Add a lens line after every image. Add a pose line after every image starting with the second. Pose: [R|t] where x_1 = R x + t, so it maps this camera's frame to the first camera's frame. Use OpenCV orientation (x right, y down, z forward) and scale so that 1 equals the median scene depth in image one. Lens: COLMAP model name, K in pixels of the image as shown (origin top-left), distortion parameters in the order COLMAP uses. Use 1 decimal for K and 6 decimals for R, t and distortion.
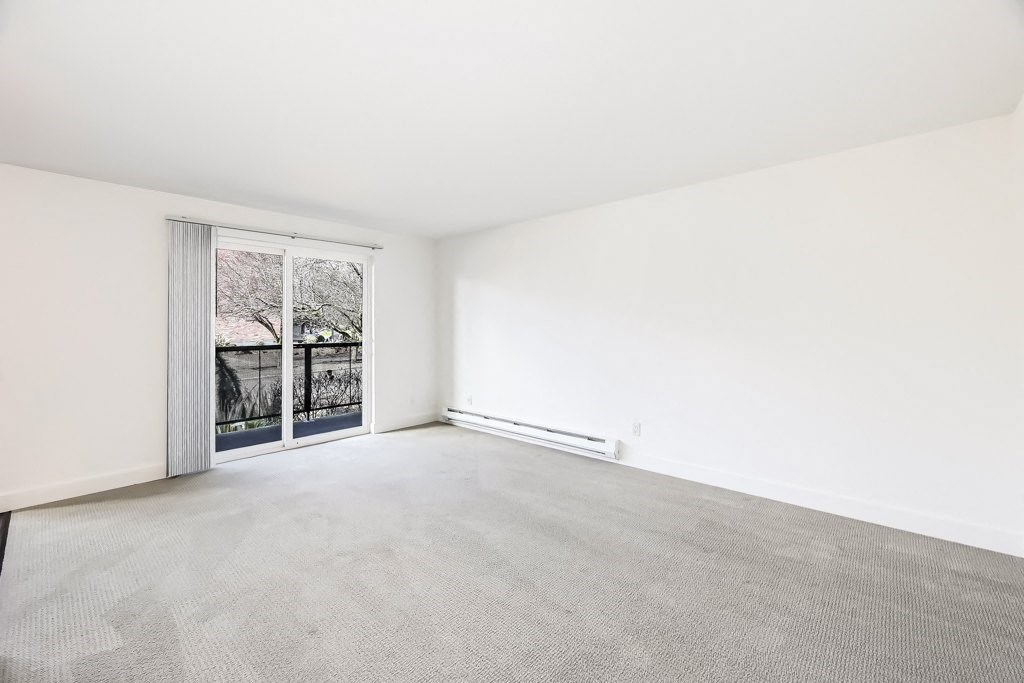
lens RADIAL K [[421.0, 0, 512.0], [0, 421.0, 341.5], [0, 0, 1]] dist [-0.000952, -0.000003]
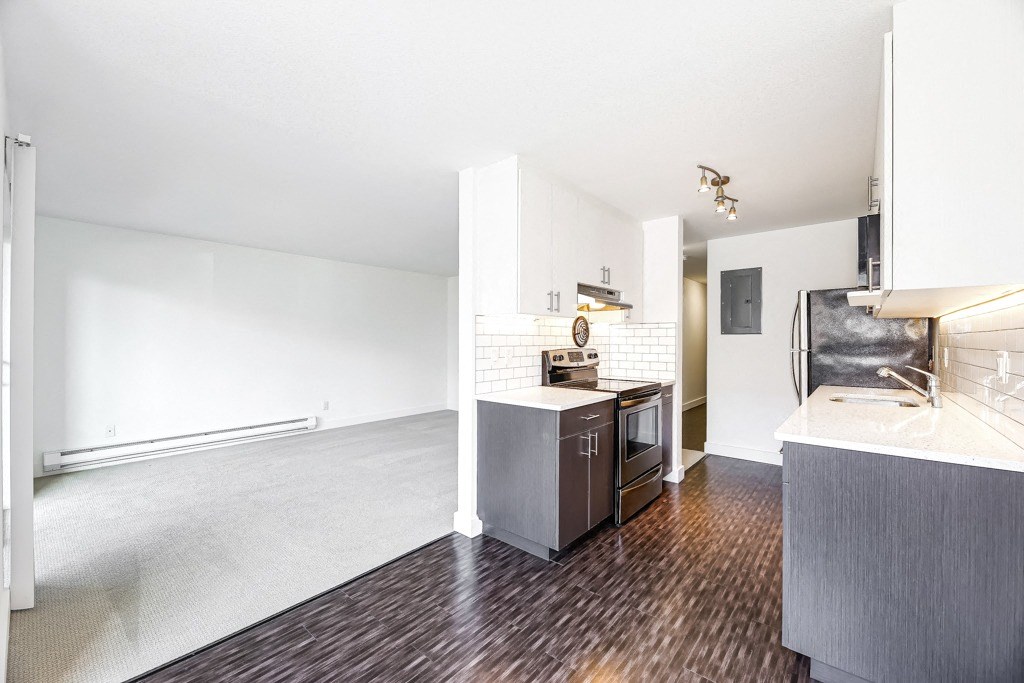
lens RADIAL K [[421.0, 0, 512.0], [0, 421.0, 341.5], [0, 0, 1]] dist [-0.000952, -0.000003]
pose [[-0.029600, -0.001917, 0.999560, -0.991822], [0.028705, 0.999584, 0.002767, -0.014831], [-0.999150, 0.028775, -0.029533, 0.251169]]
